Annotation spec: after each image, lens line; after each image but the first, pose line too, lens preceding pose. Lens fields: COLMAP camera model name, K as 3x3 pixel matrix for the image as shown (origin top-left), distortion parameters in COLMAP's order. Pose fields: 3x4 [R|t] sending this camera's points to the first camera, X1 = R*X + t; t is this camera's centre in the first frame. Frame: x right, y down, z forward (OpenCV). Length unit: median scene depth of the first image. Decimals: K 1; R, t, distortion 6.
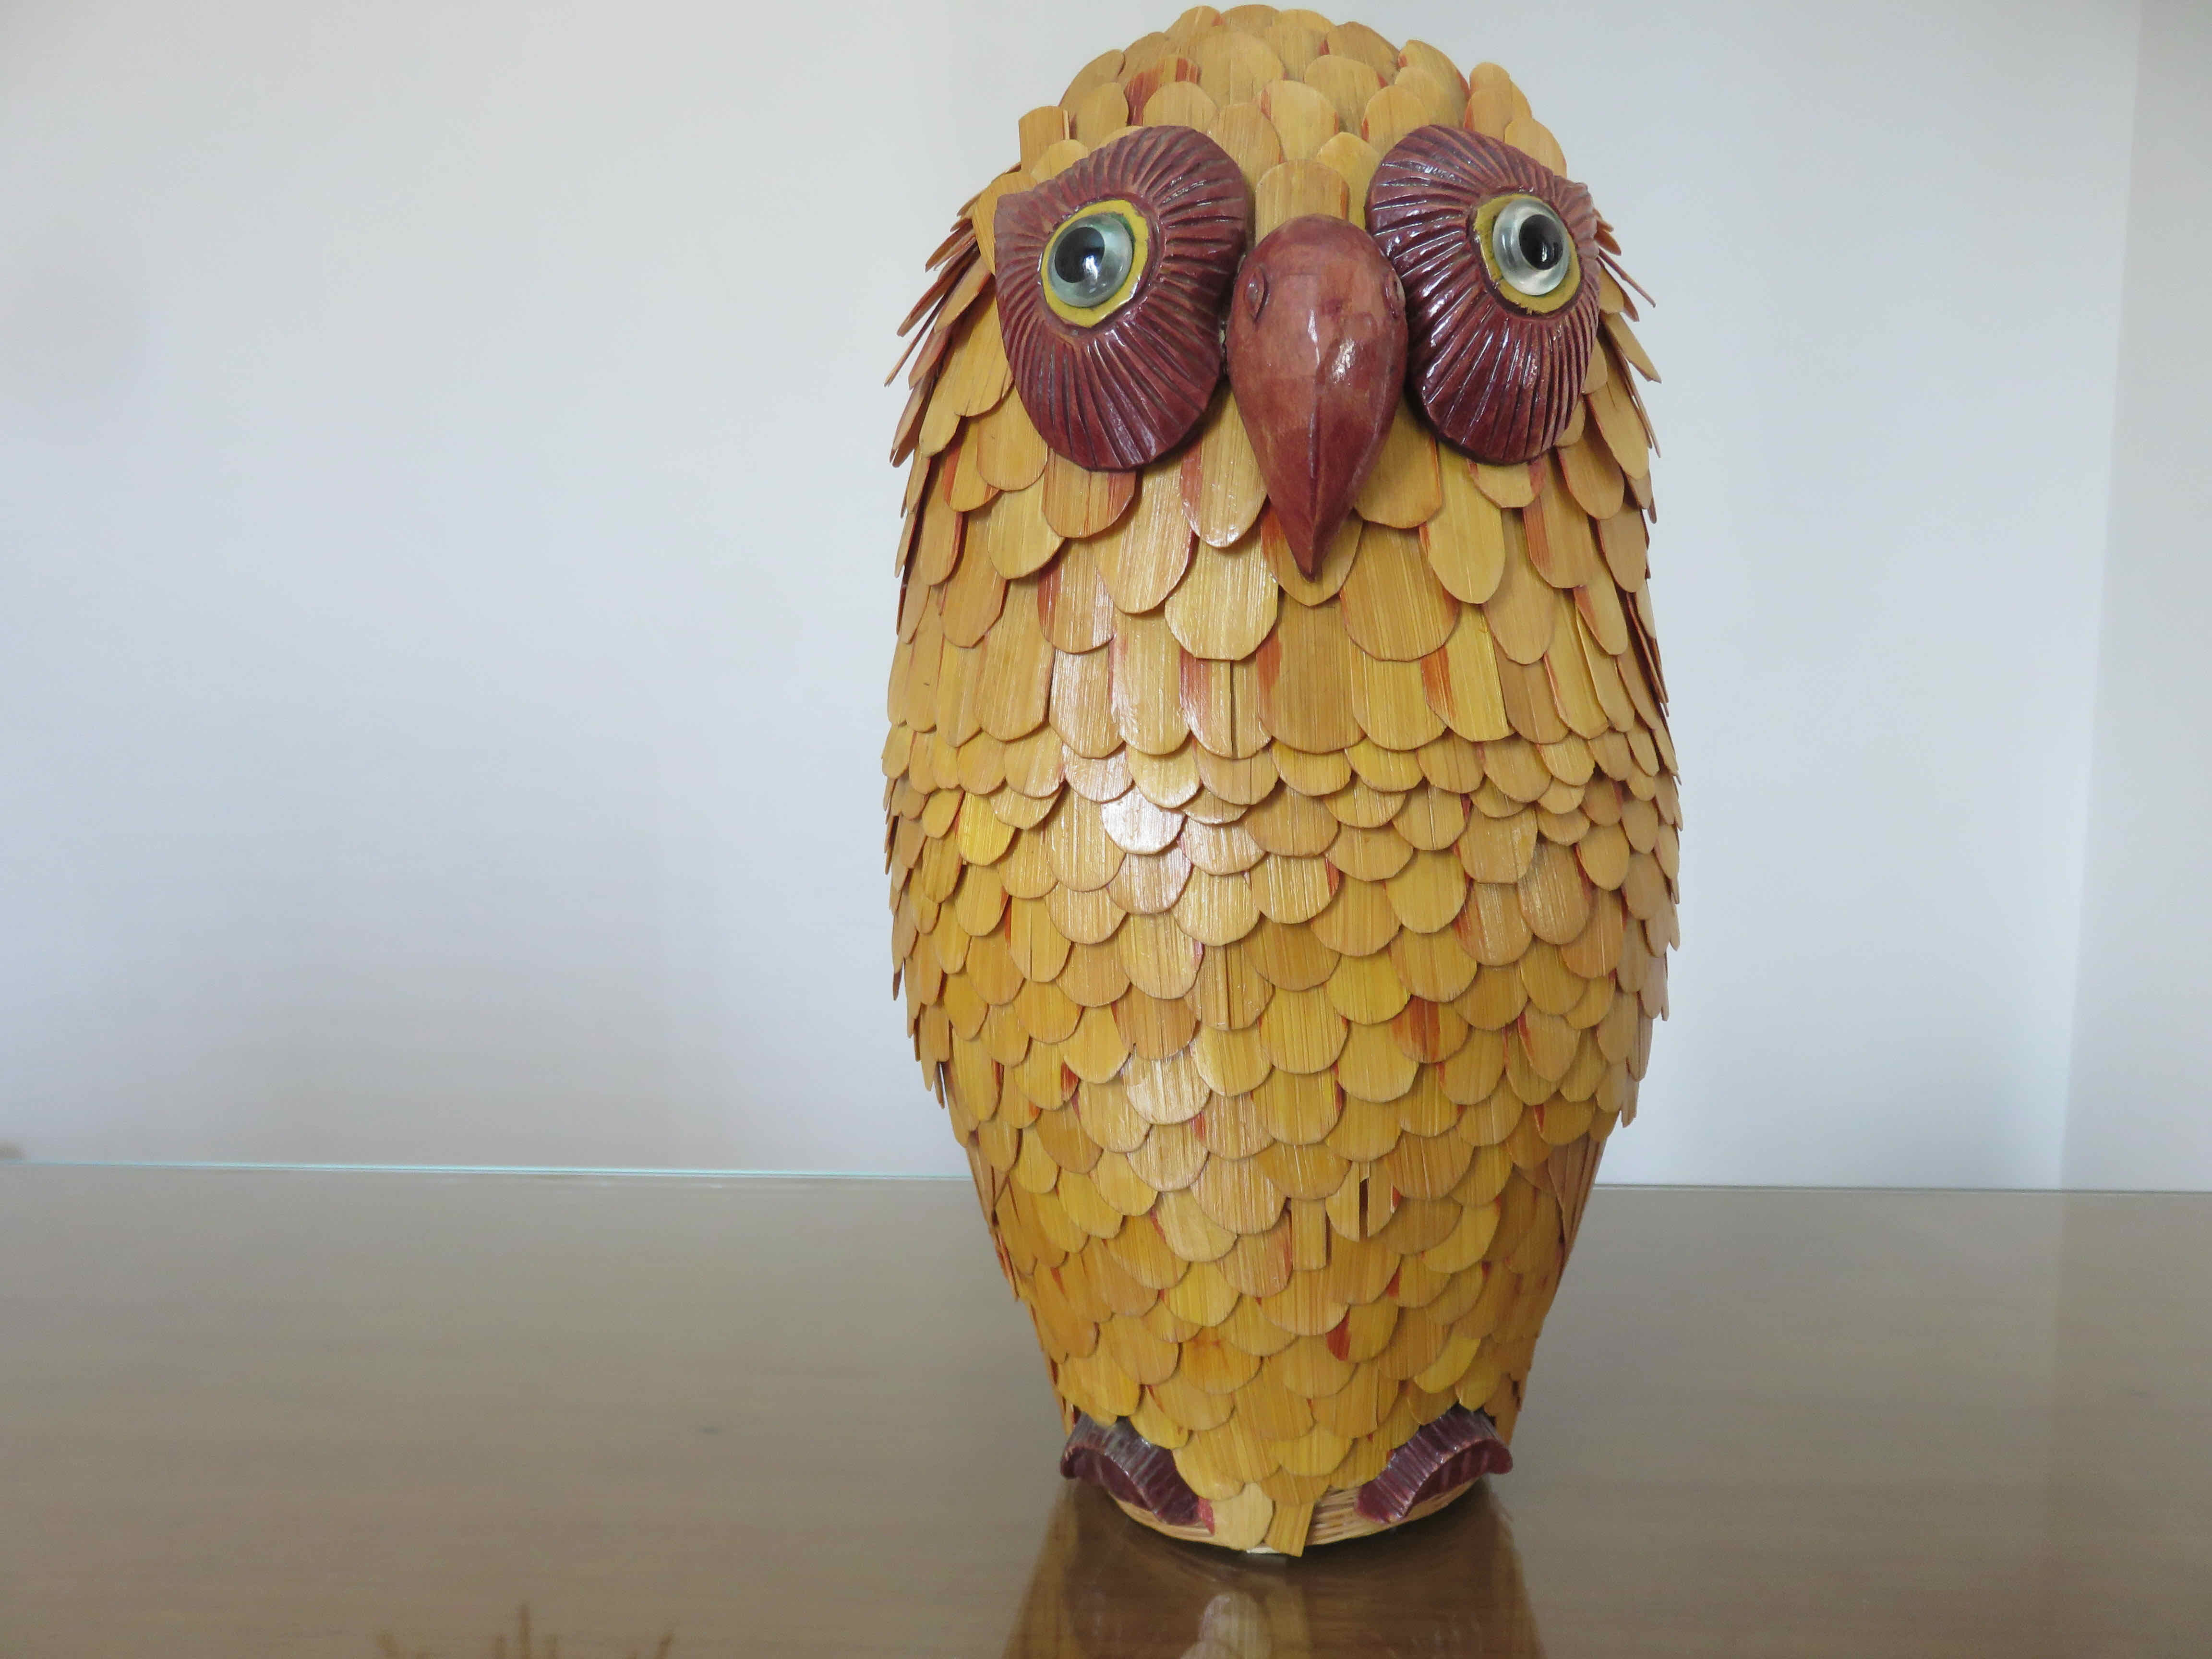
lens RADIAL K [[1757.1, 0, 1106.0], [0, 1757.1, 829.5], [0, 0, 1]] dist [0.002759, -0.005404]
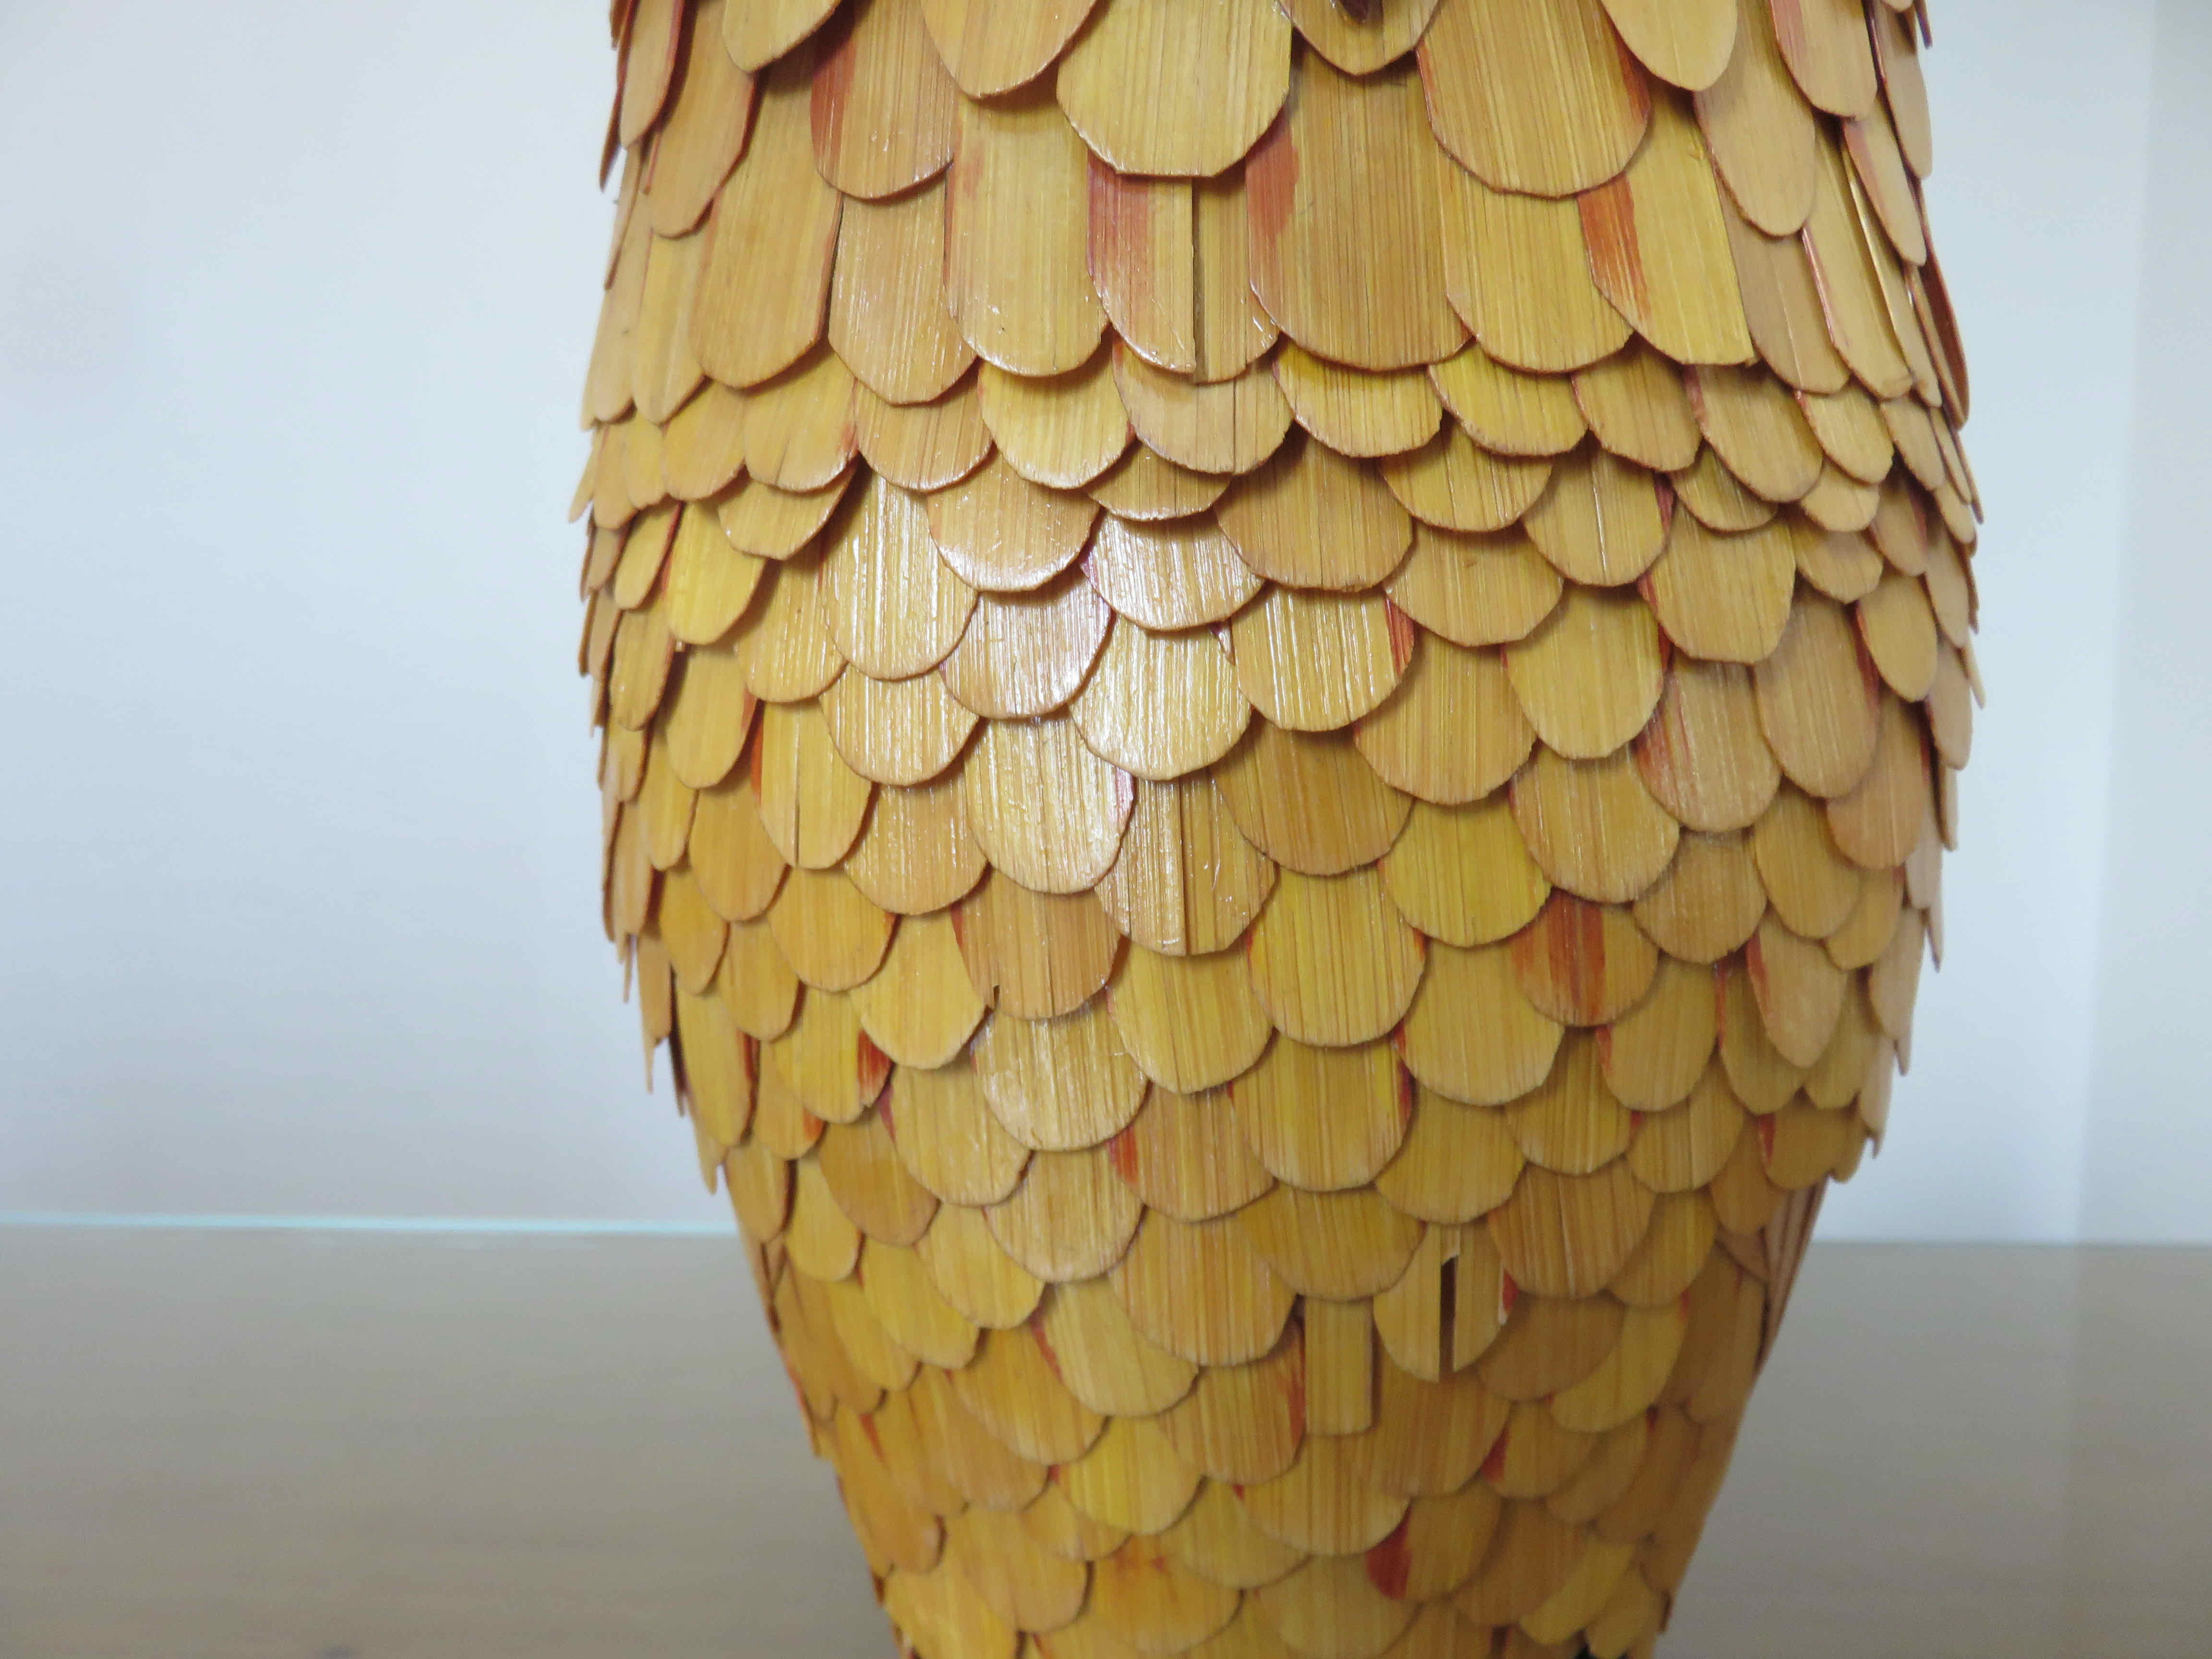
lens RADIAL K [[1757.1, 0, 1106.0], [0, 1757.1, 829.5], [0, 0, 1]] dist [0.002759, -0.005404]
pose [[0.999412, 0.005829, 0.033781, 0.030402], [-0.004951, 0.999649, -0.026007, 0.090459], [-0.033921, 0.025825, 0.999091, 0.502163]]
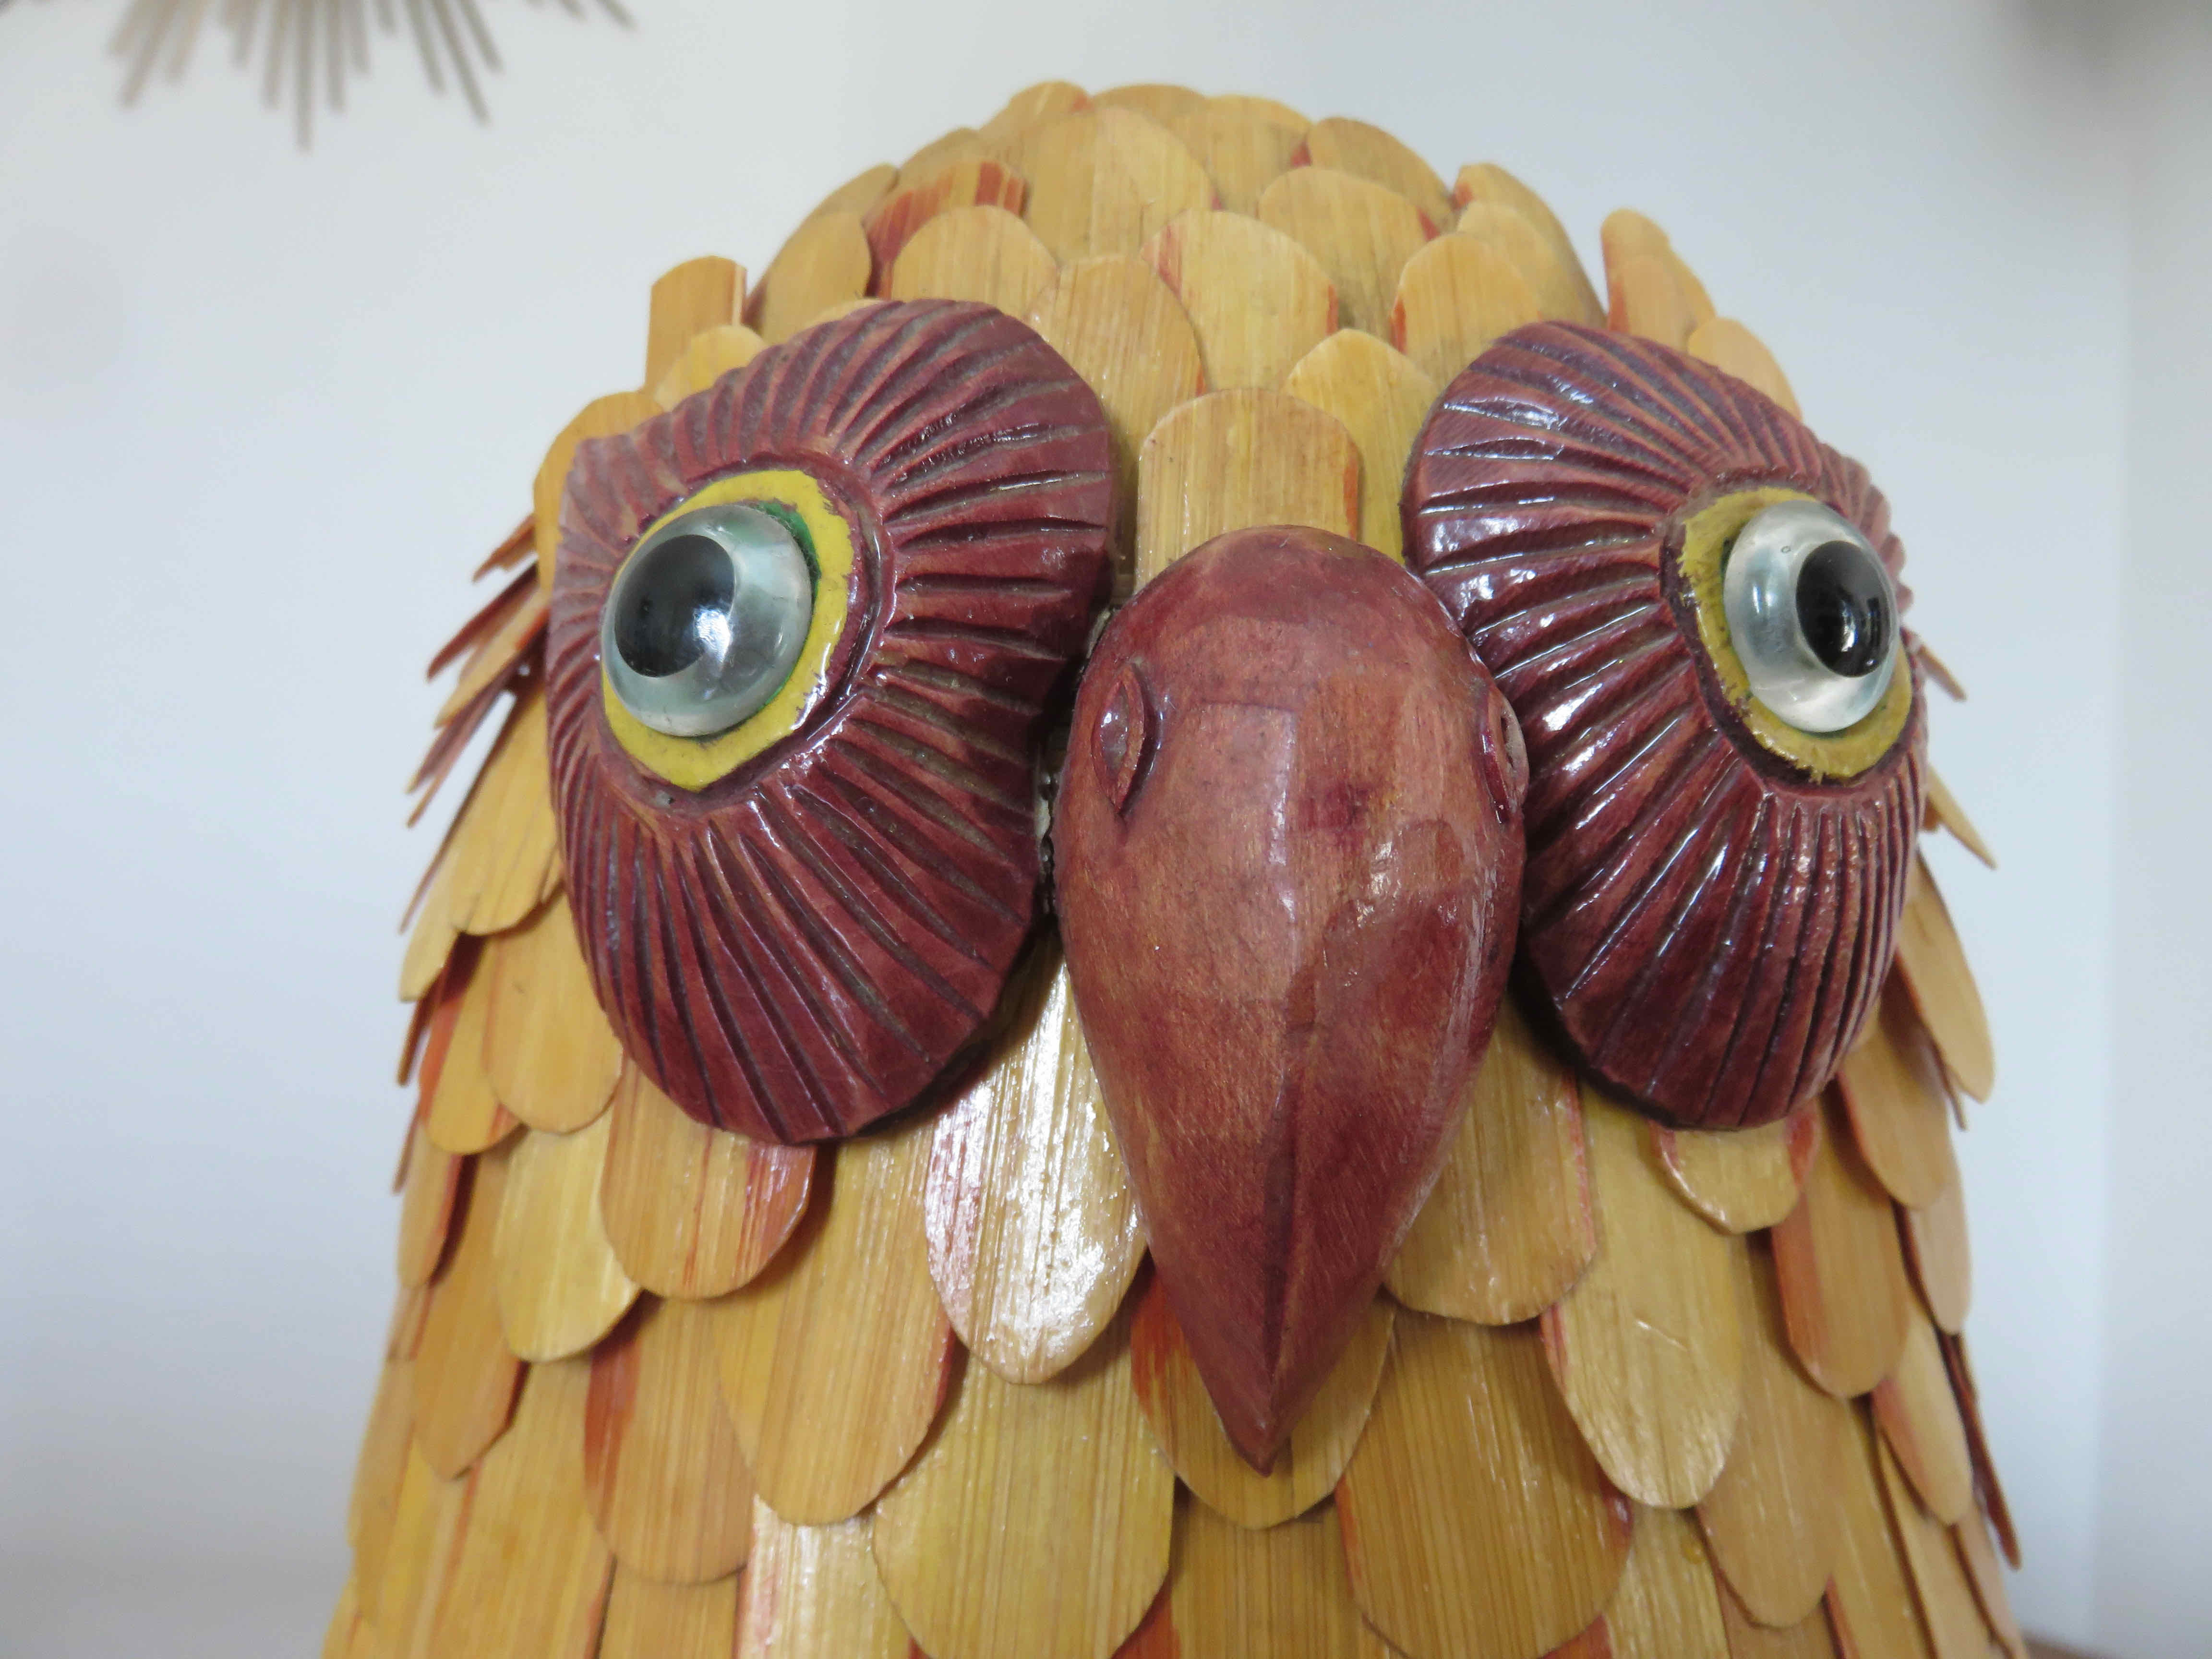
lens RADIAL K [[1757.1, 0, 1106.0], [0, 1757.1, 829.5], [0, 0, 1]] dist [0.002759, -0.005404]
pose [[0.998880, 0.027320, 0.038619, 0.062171], [-0.022824, 0.993400, -0.112407, -0.224079], [-0.041436, 0.111400, 0.992911, 0.585414]]
